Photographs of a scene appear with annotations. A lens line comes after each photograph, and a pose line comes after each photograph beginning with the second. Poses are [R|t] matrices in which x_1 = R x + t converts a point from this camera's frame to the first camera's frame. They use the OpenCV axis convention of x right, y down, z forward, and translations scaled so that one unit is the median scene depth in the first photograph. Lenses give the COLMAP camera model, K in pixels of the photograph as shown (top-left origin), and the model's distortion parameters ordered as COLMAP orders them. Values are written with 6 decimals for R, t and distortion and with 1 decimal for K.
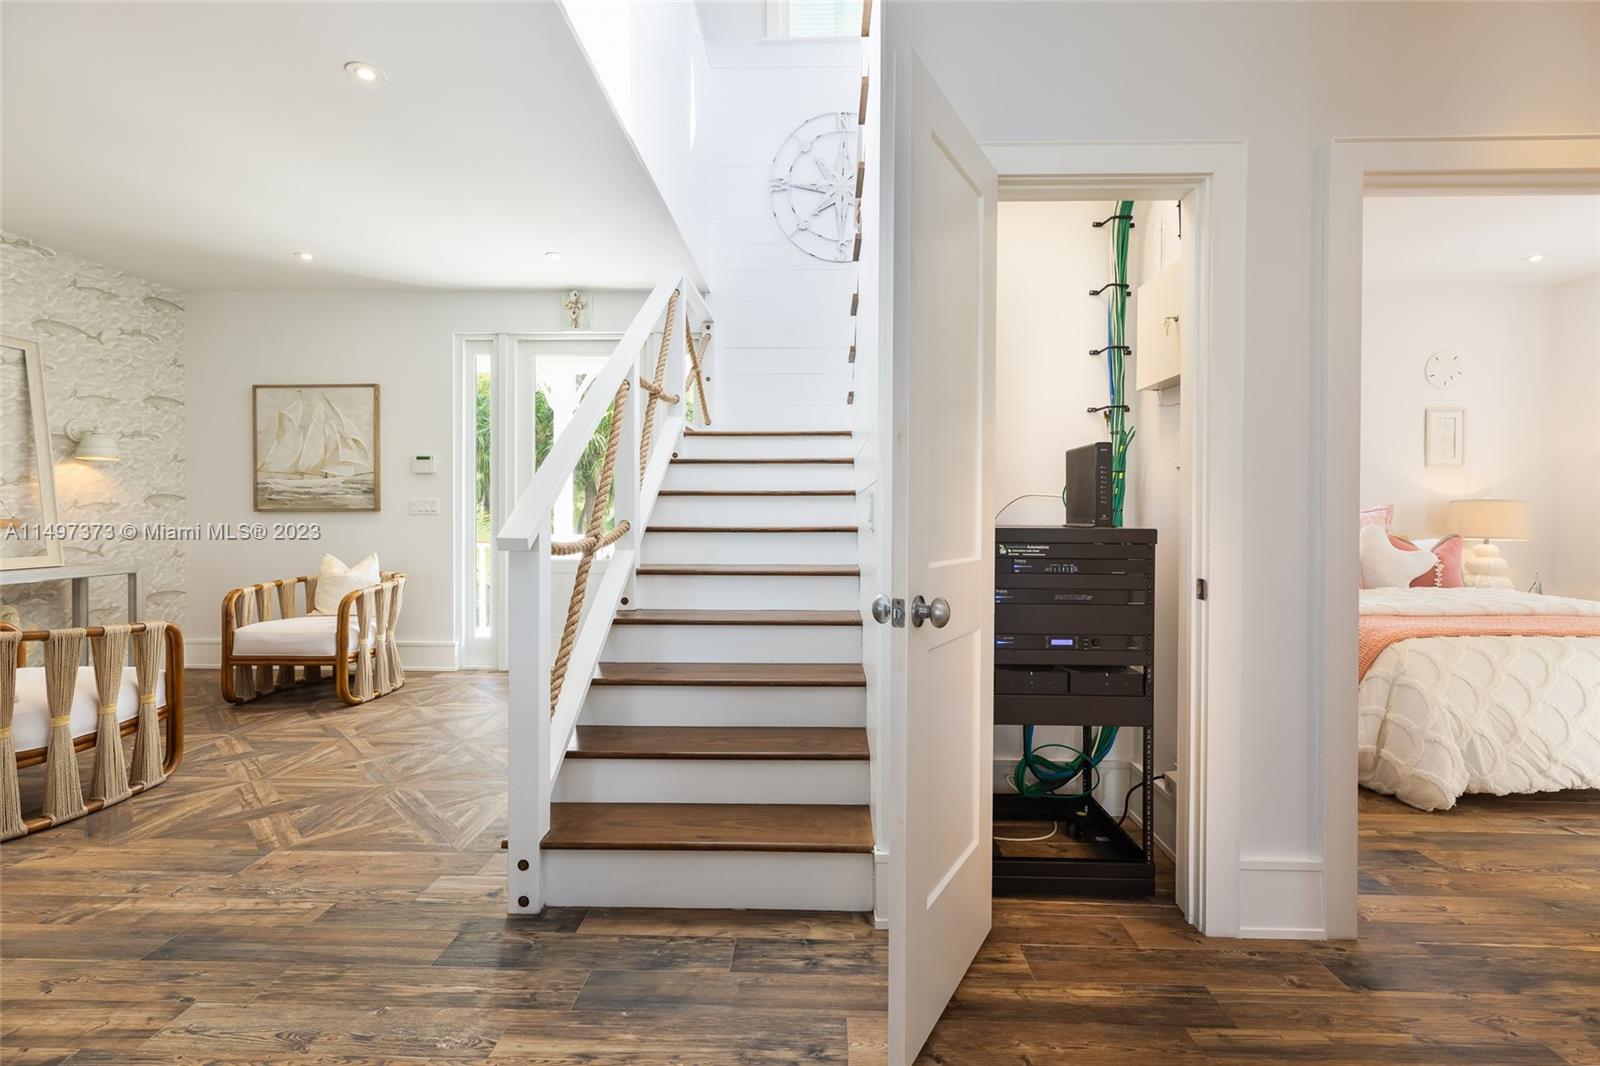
lens RADIAL K [[728.1, 0, 799.6], [0, 728.1, 527.3], [0, 0, 1]] dist [0.001645, 0.000205]
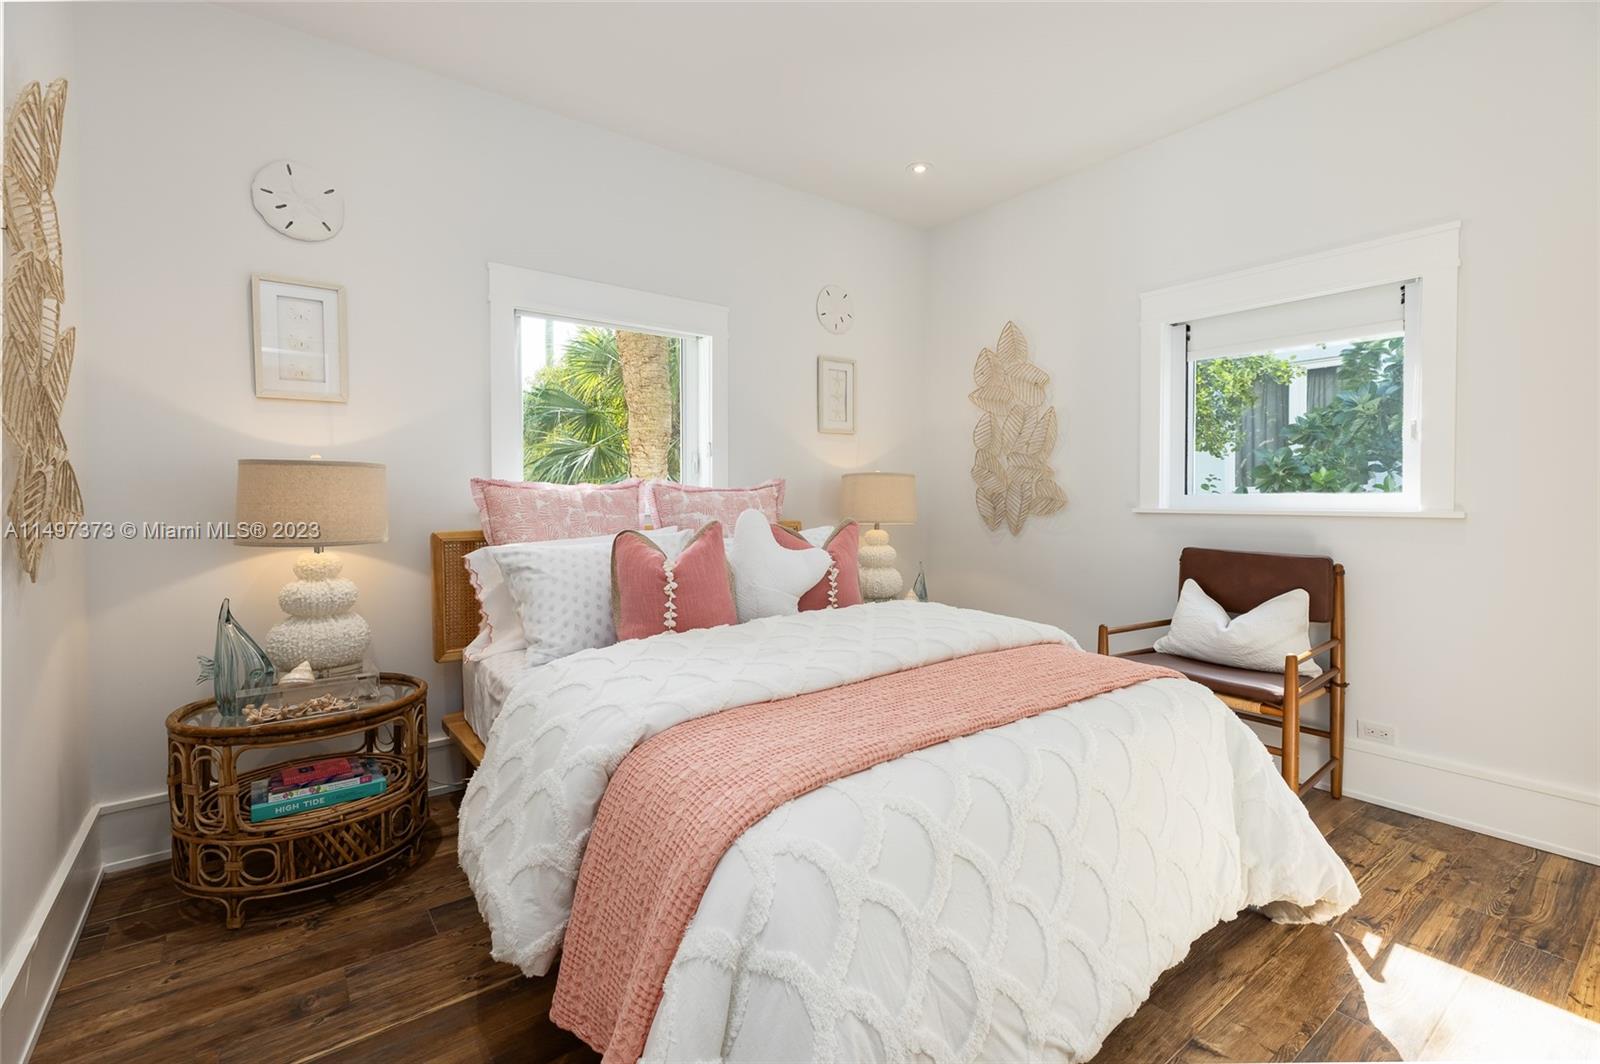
lens RADIAL K [[728.1, 0, 799.6], [0, 728.1, 526.3], [0, 0, 1]] dist [0.001645, 0.000205]
pose [[0.780869, -0.028431, 0.624048, 0.449380], [0.013636, 0.999502, 0.028474, -0.005587], [-0.624546, -0.013725, 0.780867, 0.511968]]
